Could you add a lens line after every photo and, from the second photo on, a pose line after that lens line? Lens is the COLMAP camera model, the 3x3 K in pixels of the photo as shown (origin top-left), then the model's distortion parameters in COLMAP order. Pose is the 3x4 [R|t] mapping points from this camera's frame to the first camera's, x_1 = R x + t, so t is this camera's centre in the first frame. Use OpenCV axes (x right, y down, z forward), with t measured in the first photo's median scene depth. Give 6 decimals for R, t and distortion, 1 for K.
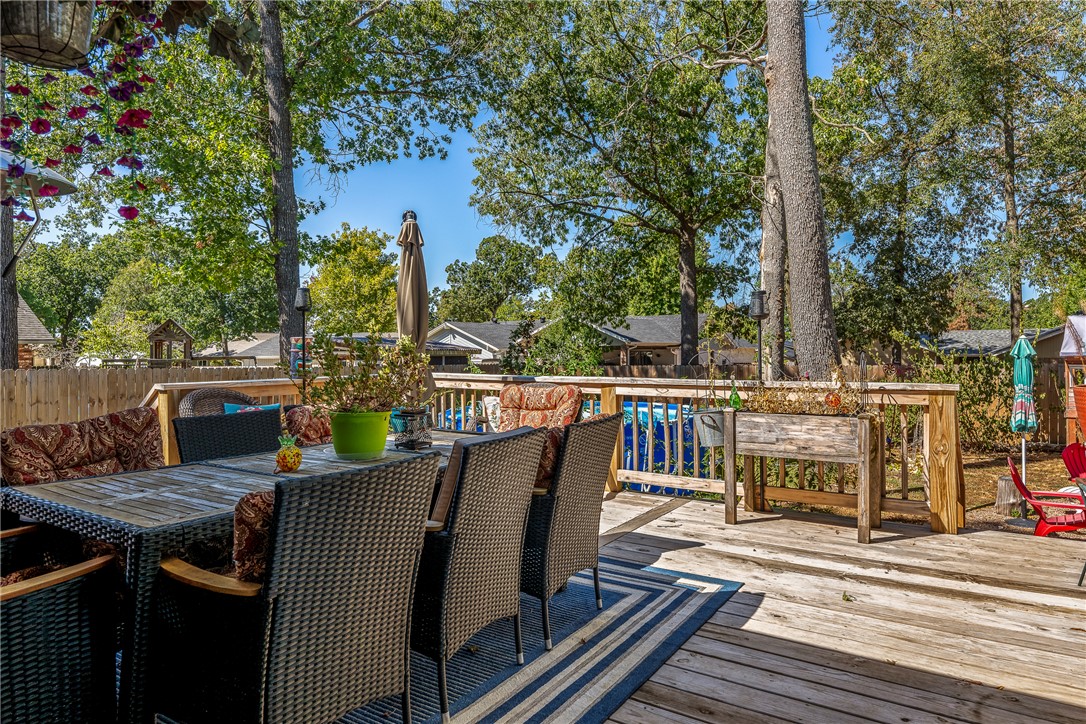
lens RADIAL K [[662.0, 0, 543.1], [0, 662.0, 362.2], [0, 0, 1]] dist [-0.018268, -0.000679]
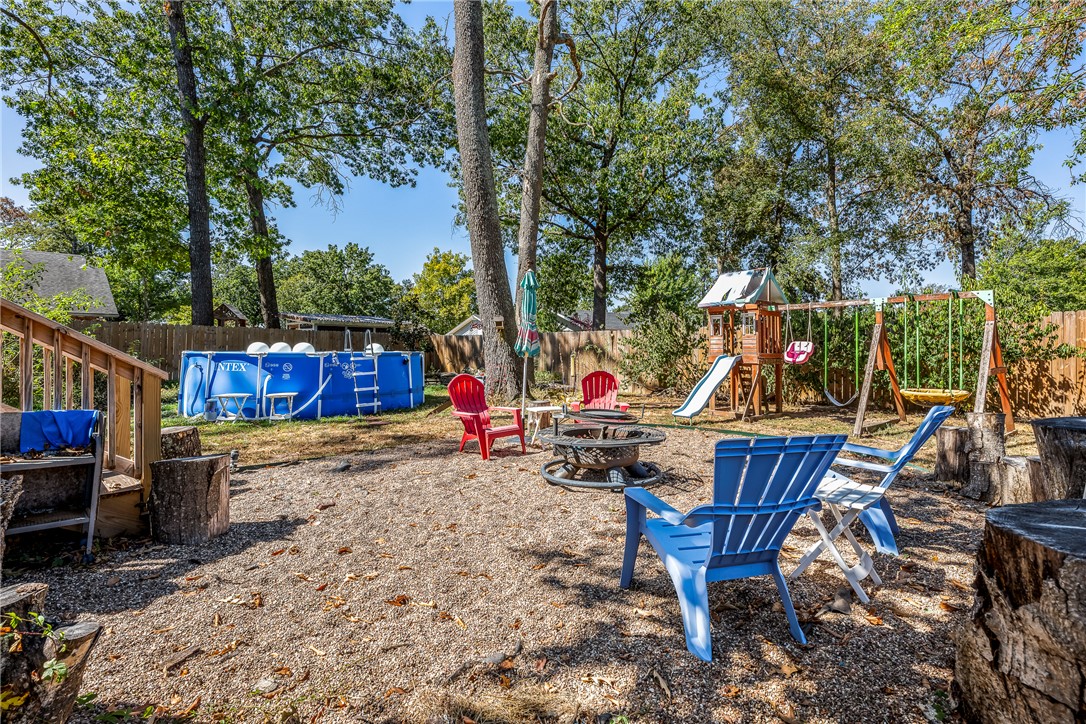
lens RADIAL K [[476.4, 0, 549.3], [0, 476.4, 352.6], [0, 0, 1]] dist [-0.003554, -0.000068]
pose [[0.987478, 0.022545, -0.156135, 0.271453], [-0.023405, 0.999719, -0.003671, 0.030625], [0.156009, 0.007279, 0.987729, 0.069217]]
